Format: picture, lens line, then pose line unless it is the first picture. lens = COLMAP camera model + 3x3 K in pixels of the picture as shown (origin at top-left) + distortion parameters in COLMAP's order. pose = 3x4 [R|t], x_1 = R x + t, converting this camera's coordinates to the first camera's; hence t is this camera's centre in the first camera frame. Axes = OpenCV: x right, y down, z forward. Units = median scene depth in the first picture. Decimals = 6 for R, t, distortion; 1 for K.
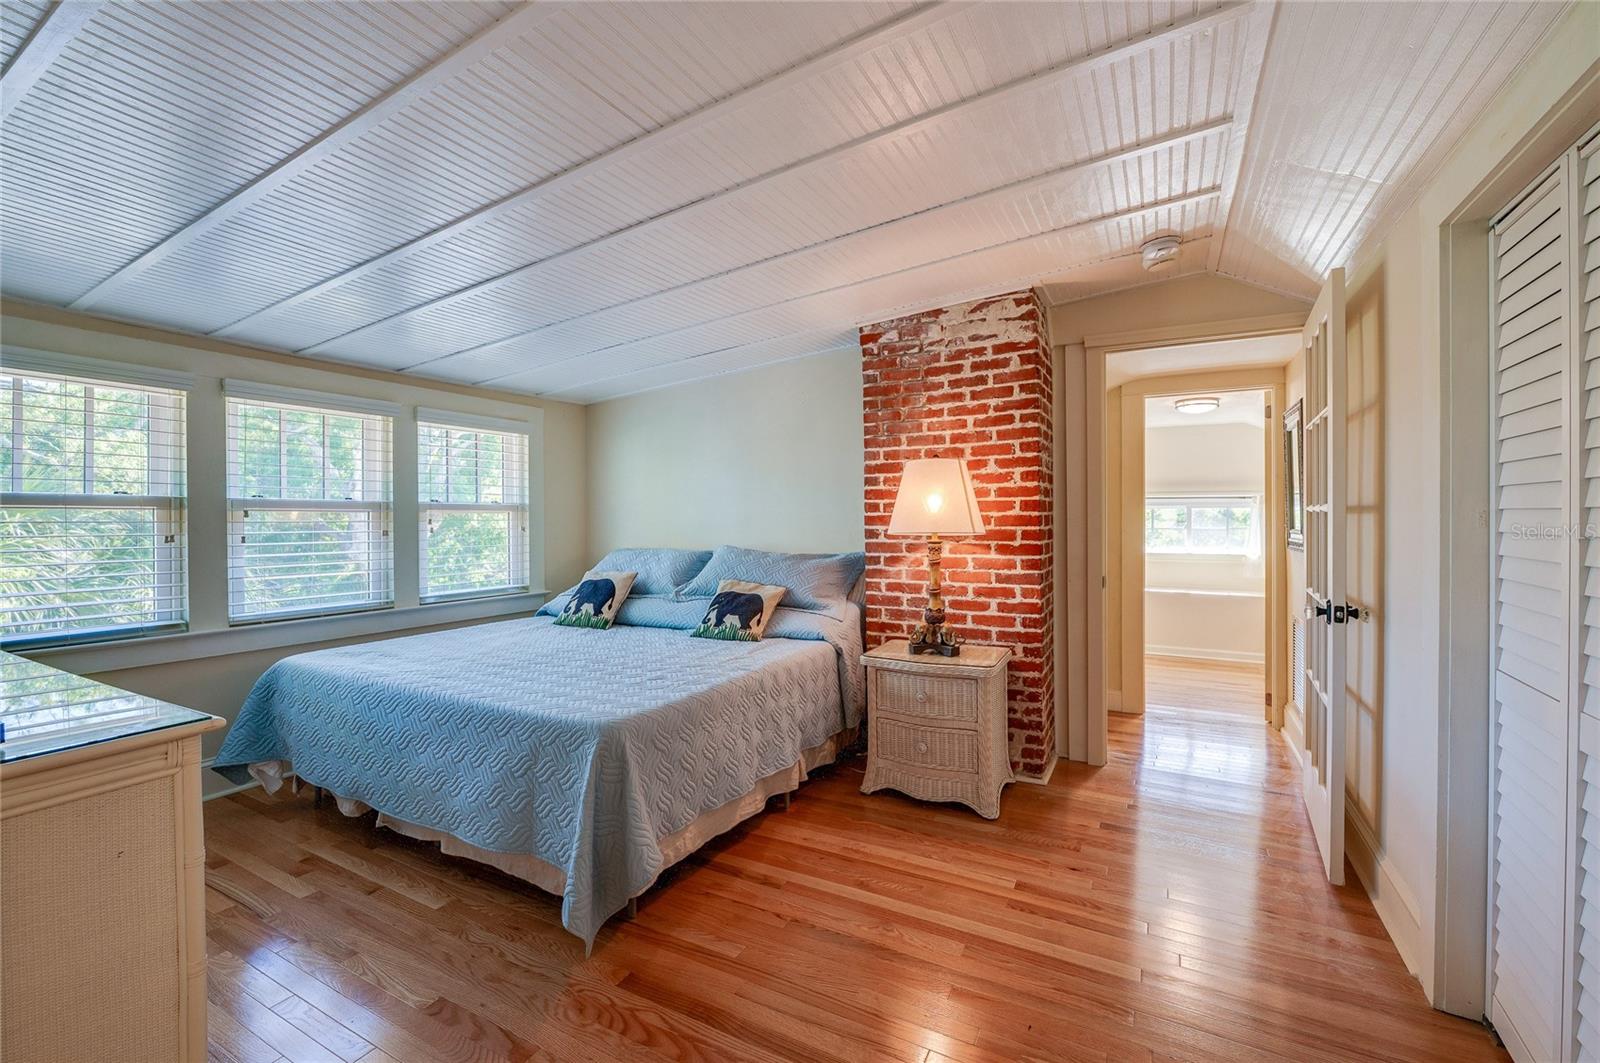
lens RADIAL K [[655.0, 0, 787.6], [0, 655.0, 530.5], [0, 0, 1]] dist [-0.012604, 0.000065]
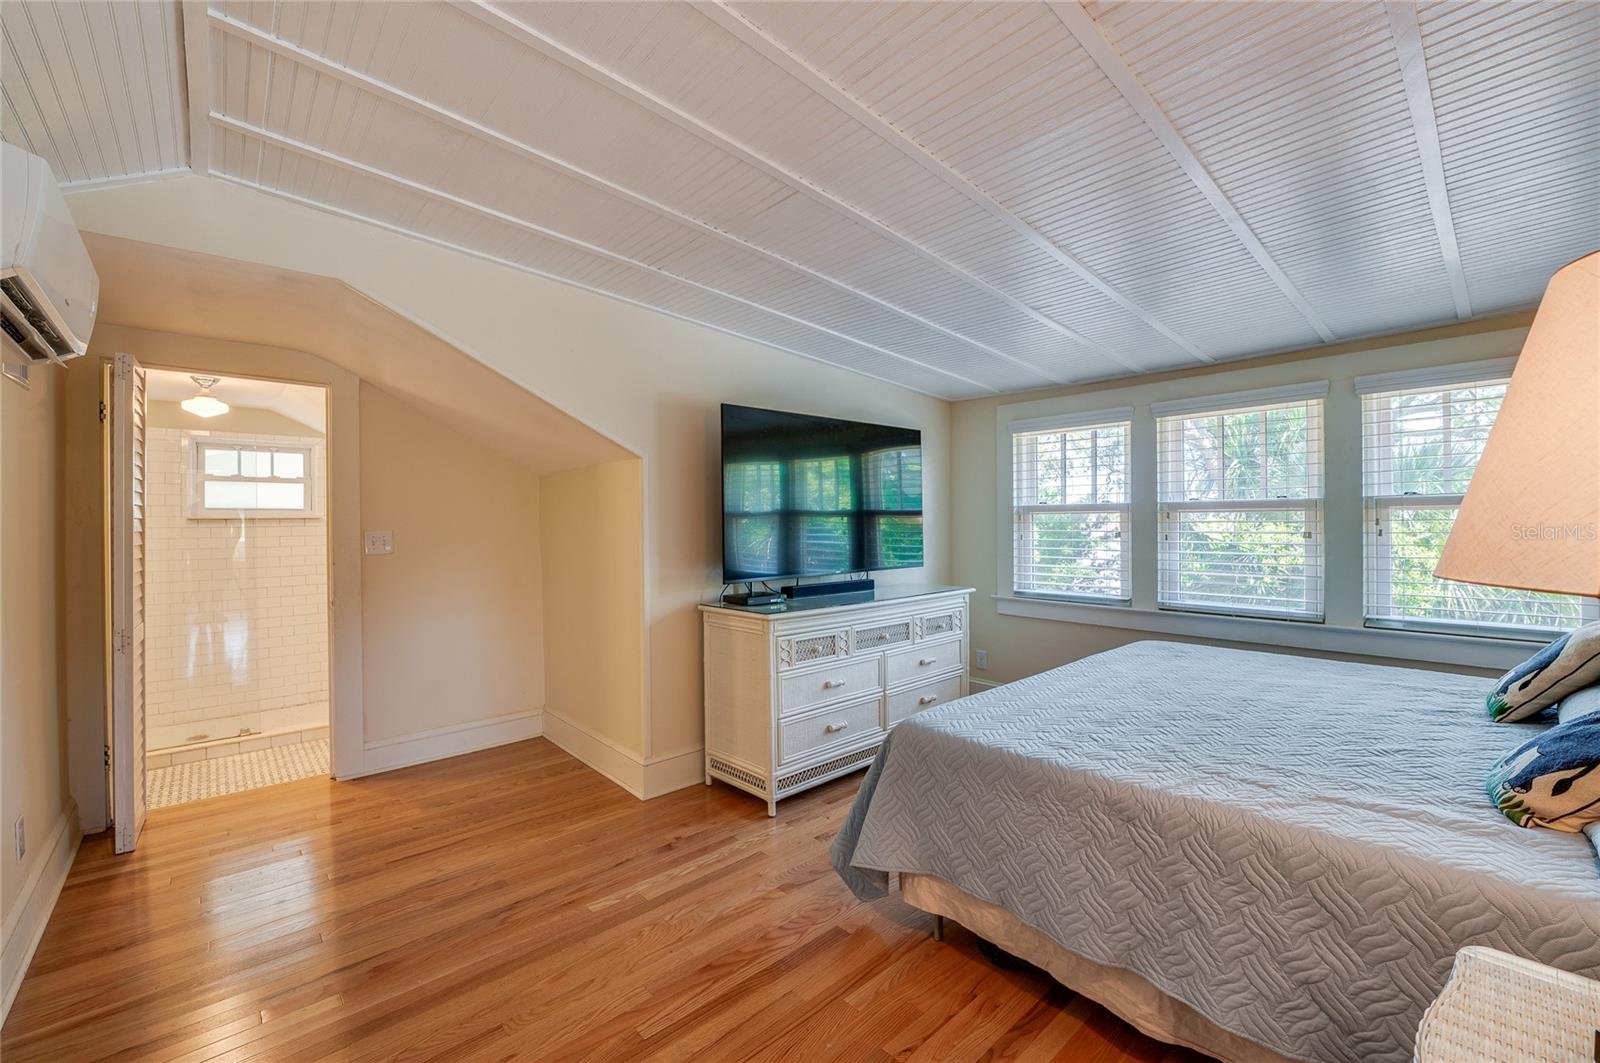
lens RADIAL K [[655.0, 0, 787.6], [0, 655.0, 530.5], [0, 0, 1]] dist [-0.012604, 0.000065]
pose [[-0.330410, 0.011835, -0.943763, 0.548865], [-0.007657, 0.999855, 0.015219, -0.012275], [0.943806, 0.012255, -0.330272, 0.831041]]
